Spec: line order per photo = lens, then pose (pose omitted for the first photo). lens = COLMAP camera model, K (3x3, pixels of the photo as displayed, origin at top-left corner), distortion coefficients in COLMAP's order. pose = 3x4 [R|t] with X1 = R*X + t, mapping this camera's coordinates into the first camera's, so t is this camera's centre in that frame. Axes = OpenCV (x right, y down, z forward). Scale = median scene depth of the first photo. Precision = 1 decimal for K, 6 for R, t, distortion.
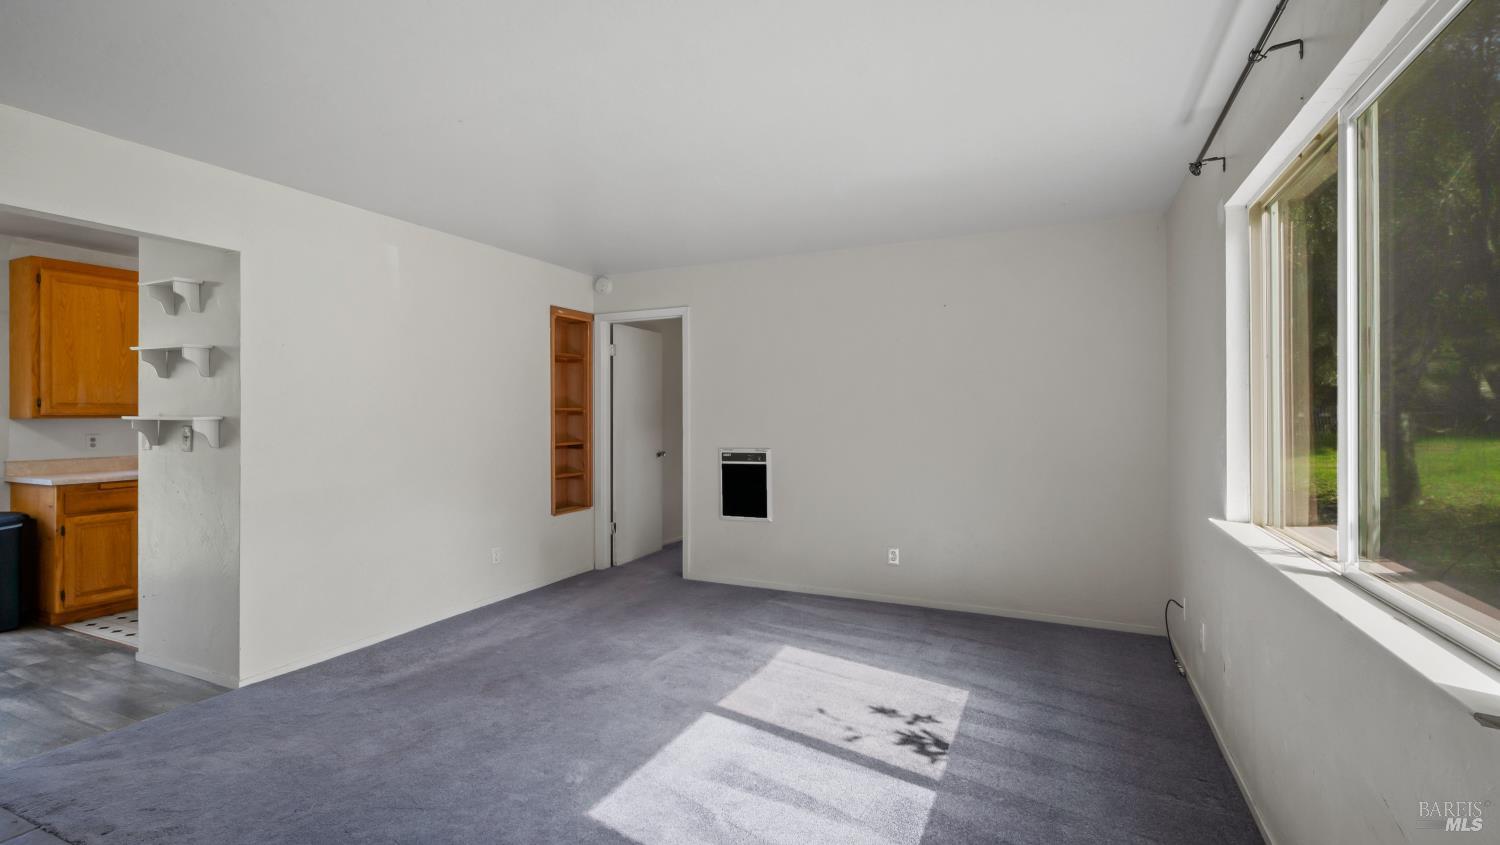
lens RADIAL K [[701.9, 0, 743.7], [0, 701.9, 410.9], [0, 0, 1]] dist [0.000498, -0.000656]
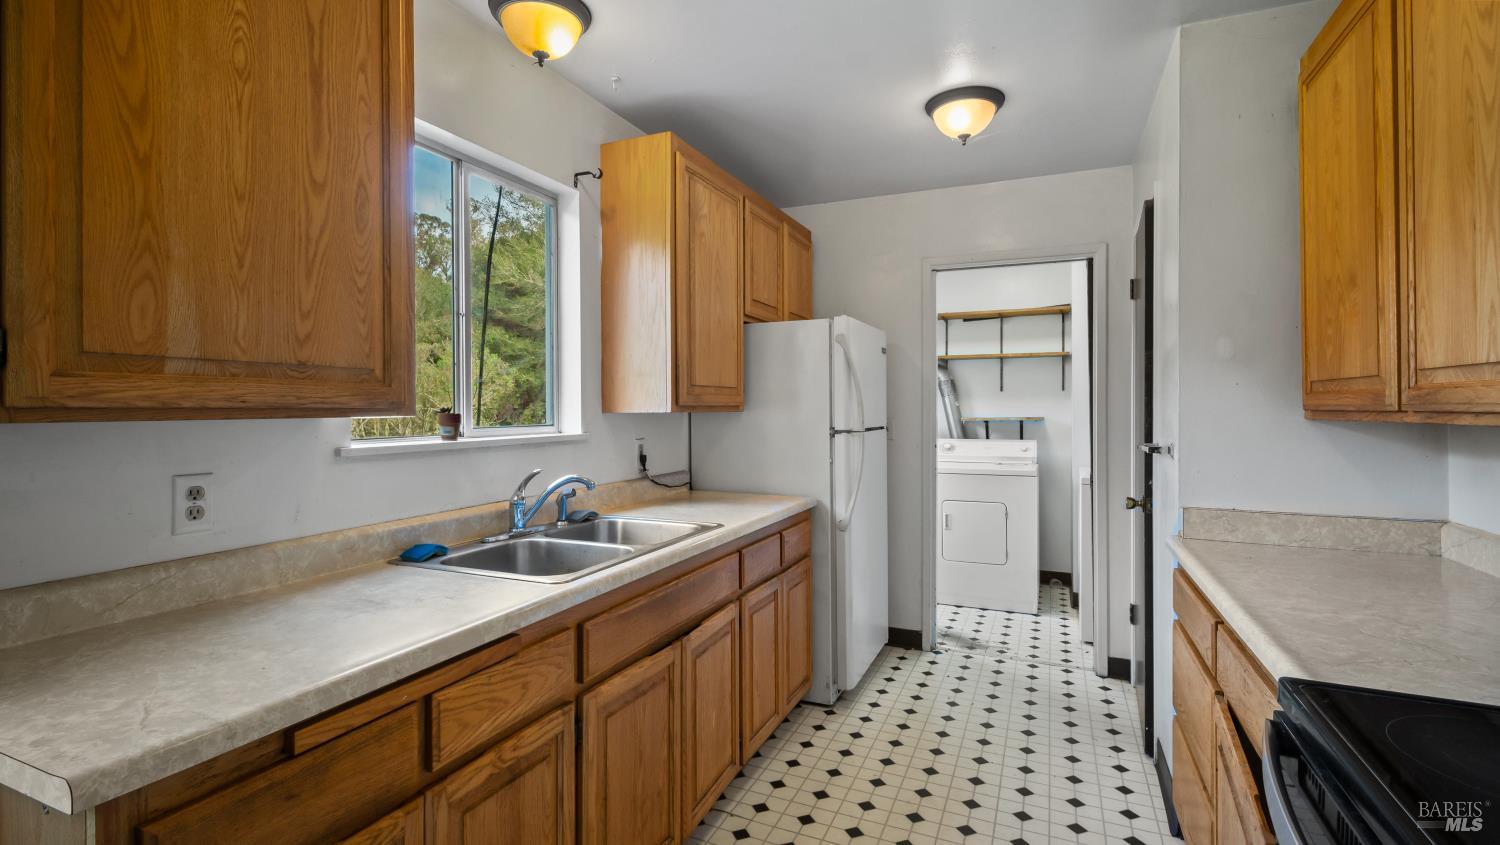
lens RADIAL K [[701.9, 0, 743.7], [0, 701.9, 410.9], [0, 0, 1]] dist [0.000498, -0.000656]
pose [[0.999879, -0.000546, 0.015577, -0.785345], [0.000417, 0.999966, 0.008296, 0.005566], [-0.015581, -0.008288, 0.999844, 0.788342]]
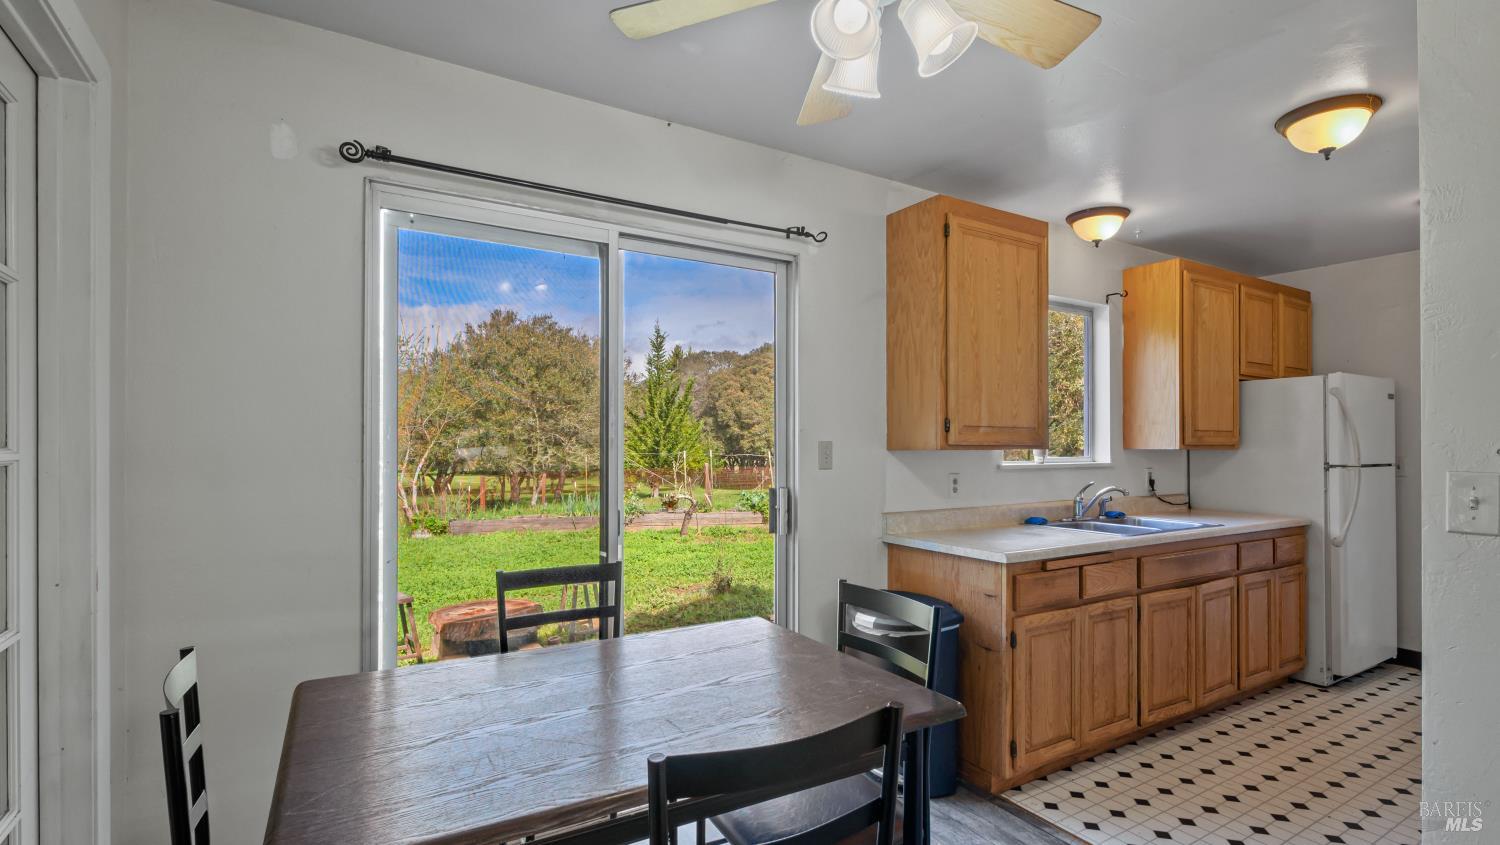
lens RADIAL K [[692.9, 0, 742.8], [0, 692.9, 442.1], [0, 0, 1]] dist [0.000019, -0.000648]
pose [[0.827002, 0.001360, -0.562197, -0.801920], [-0.002379, 0.999997, -0.001081, 0.004978], [0.562193, 0.002231, 0.827003, 0.374620]]
